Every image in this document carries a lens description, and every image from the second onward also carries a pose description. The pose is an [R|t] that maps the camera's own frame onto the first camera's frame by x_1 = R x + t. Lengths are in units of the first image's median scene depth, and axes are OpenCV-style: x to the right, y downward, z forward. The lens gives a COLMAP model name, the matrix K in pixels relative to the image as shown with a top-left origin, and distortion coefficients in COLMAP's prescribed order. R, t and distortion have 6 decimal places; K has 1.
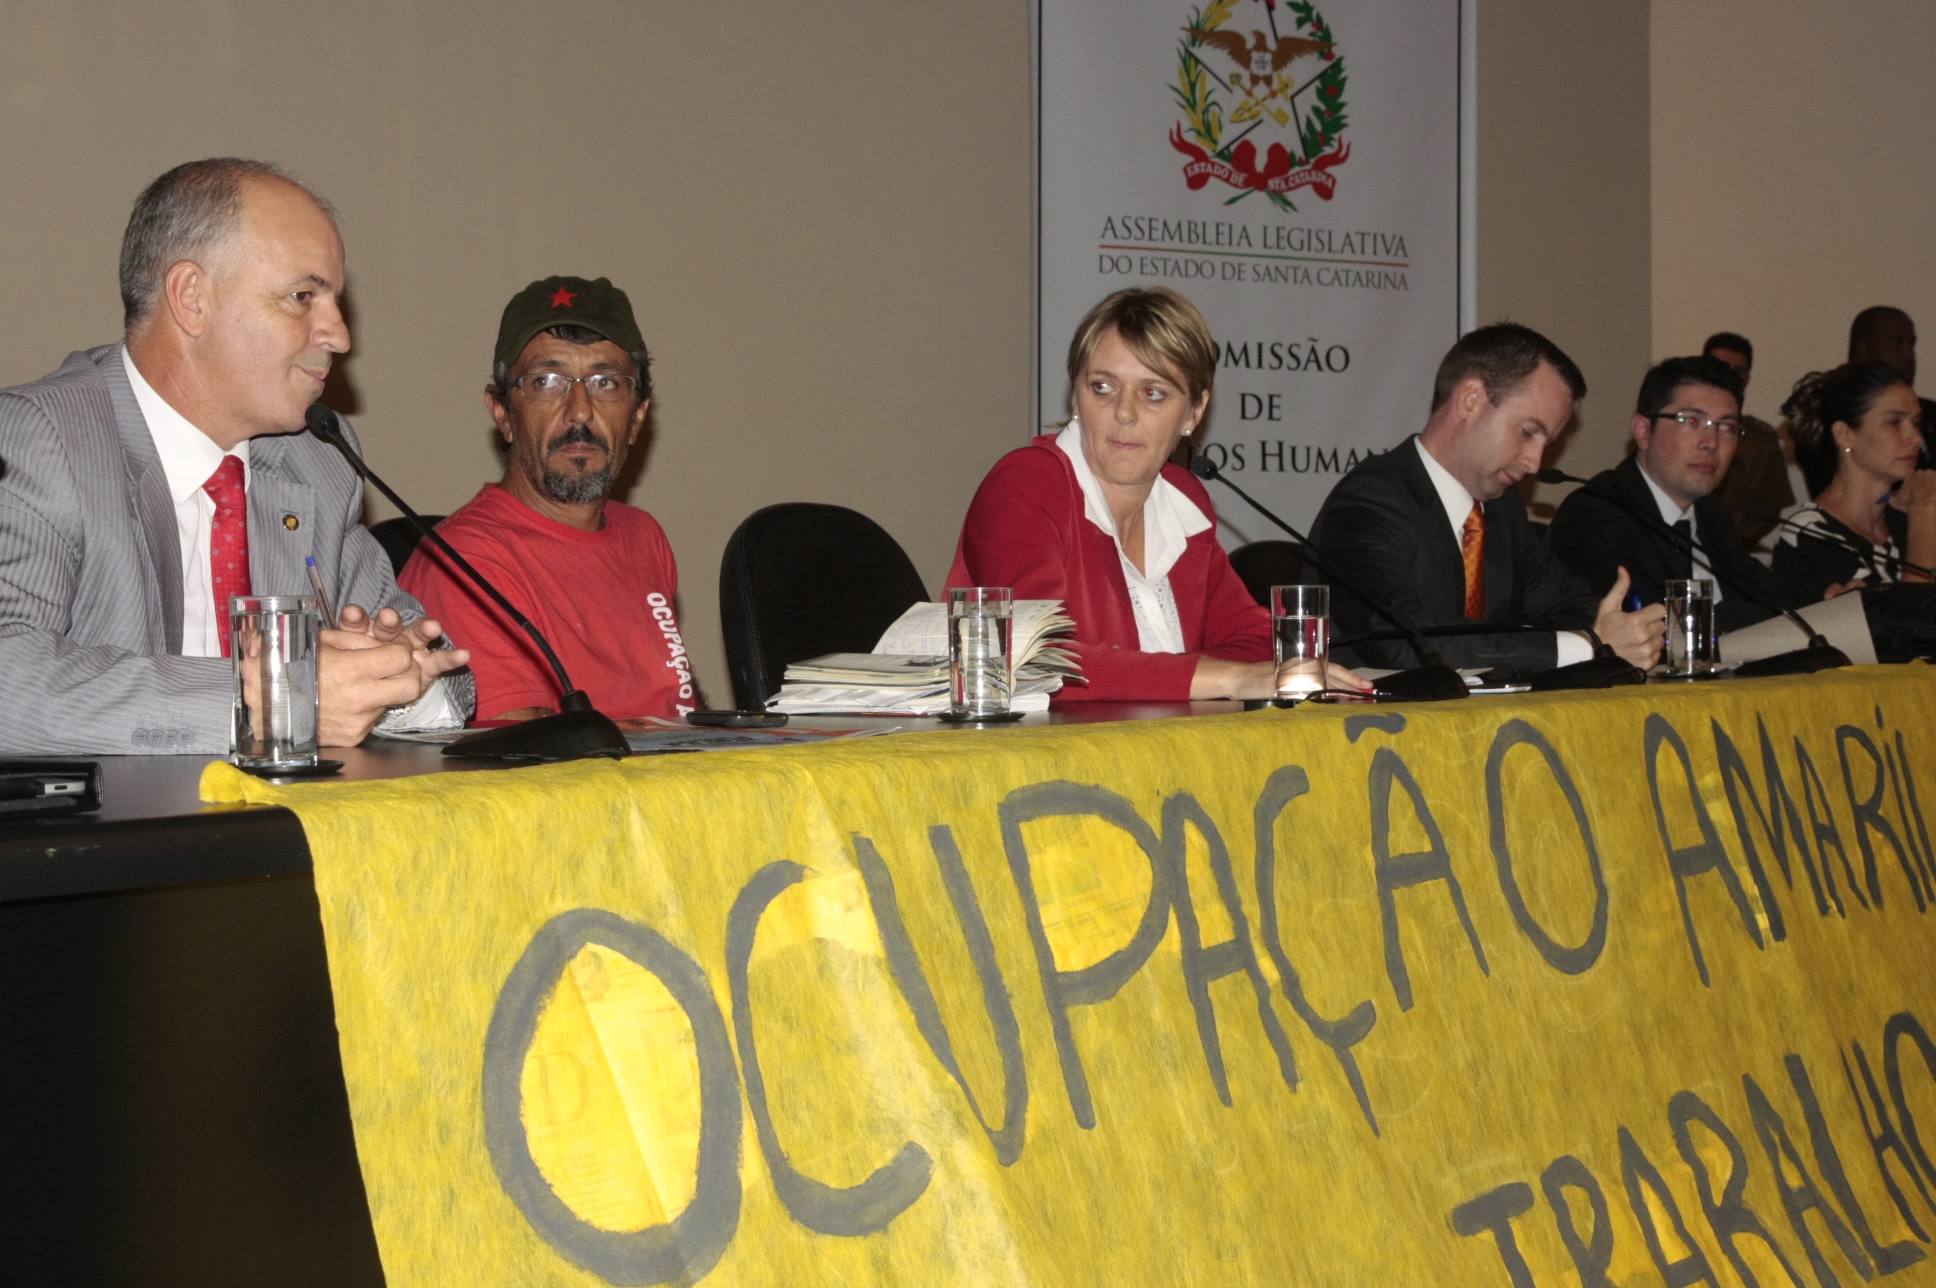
lens RADIAL K [[3040.7, 0, 968.2], [0, 3040.7, 652.2], [0, 0, 1]] dist [0.049699, 0.000000]
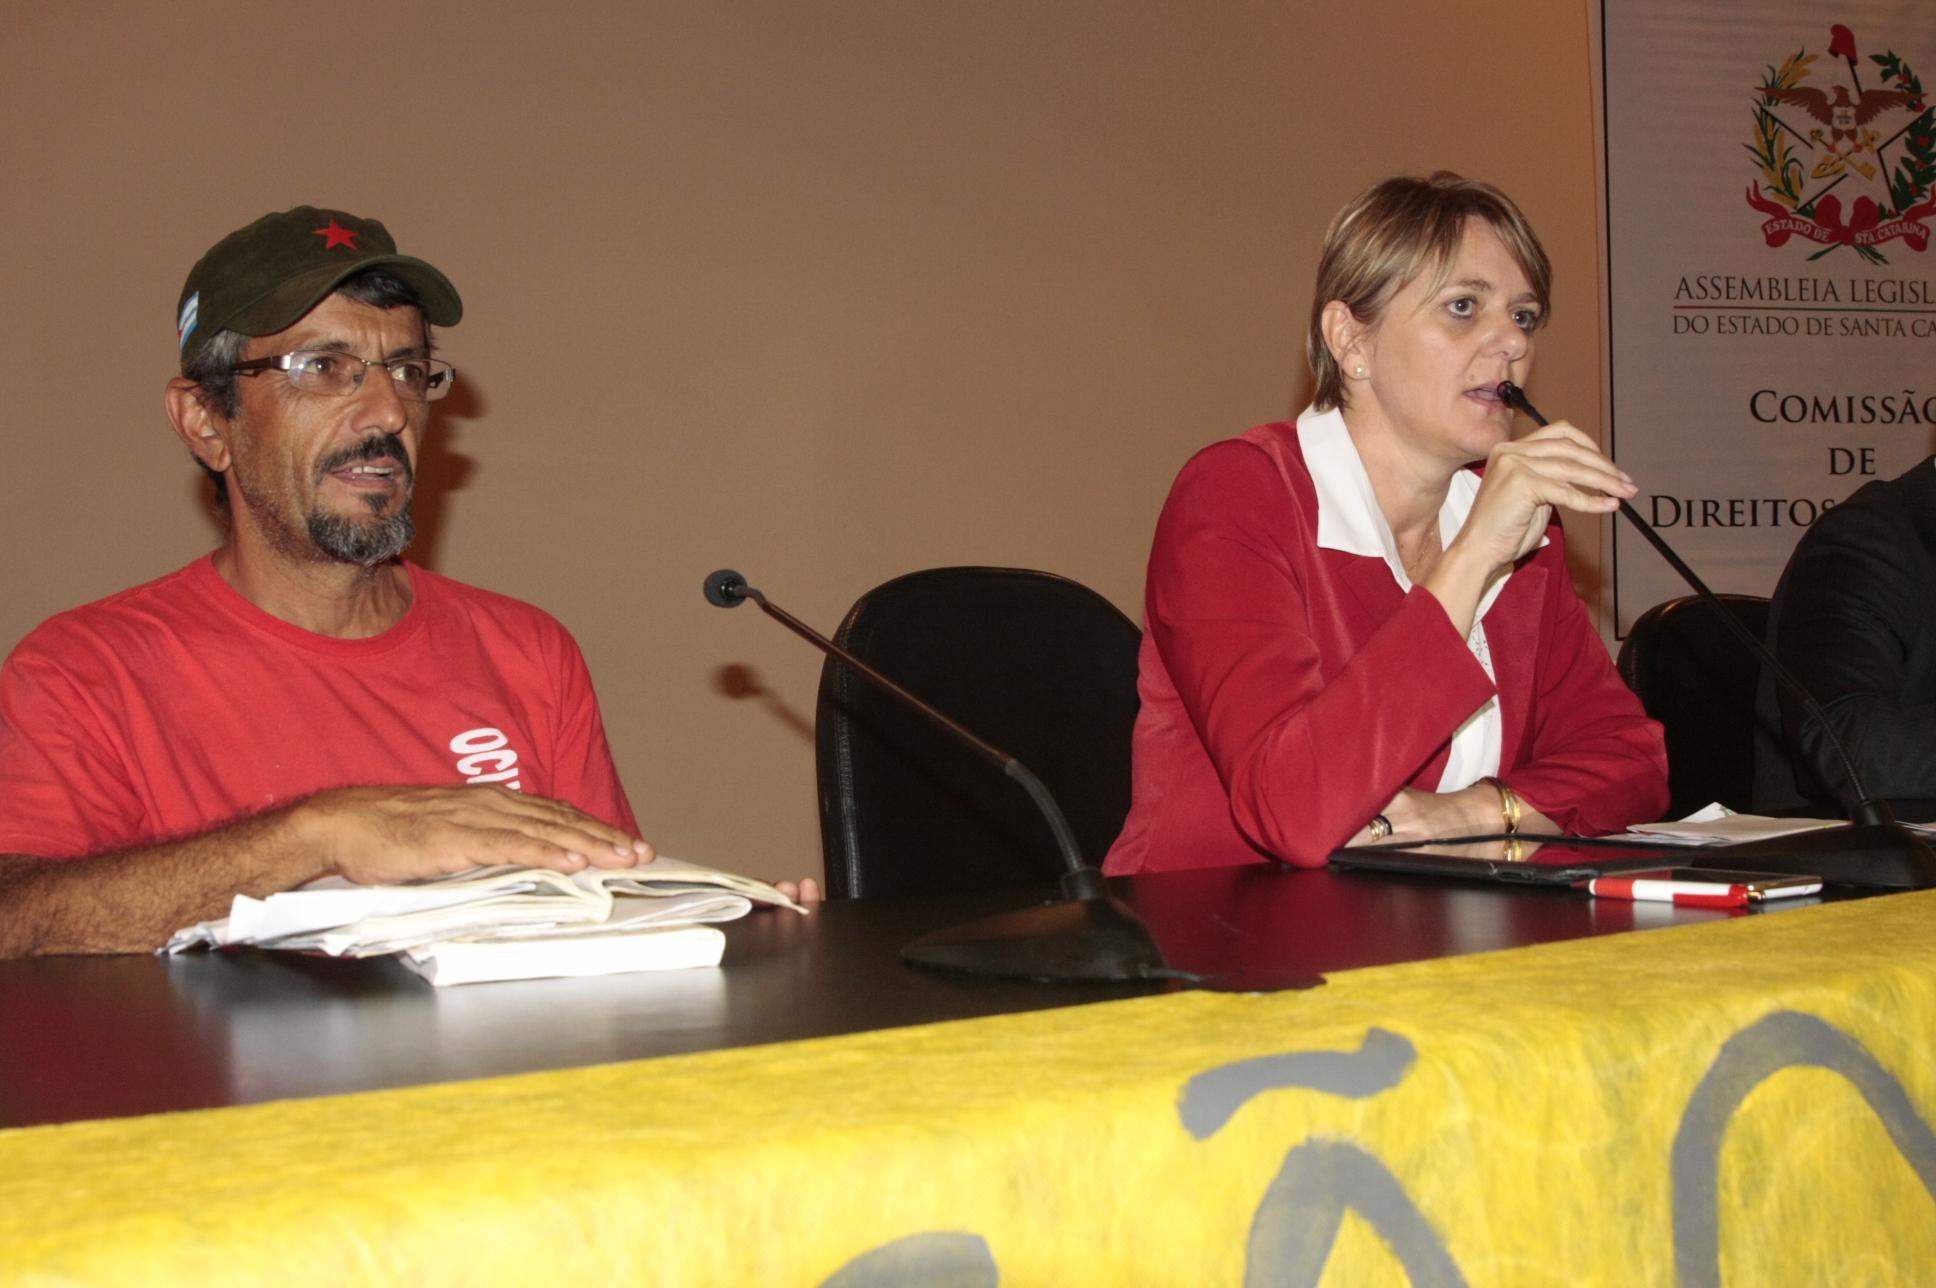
lens RADIAL K [[2149.9, 0, 977.6], [0, 2149.9, 635.2], [0, 0, 1]] dist [-0.049330, 0.000000]
pose [[0.939271, -0.012580, -0.342945, 0.066454], [0.005019, 0.999725, -0.022927, -0.009526], [0.343139, 0.019813, 0.939076, 0.253346]]
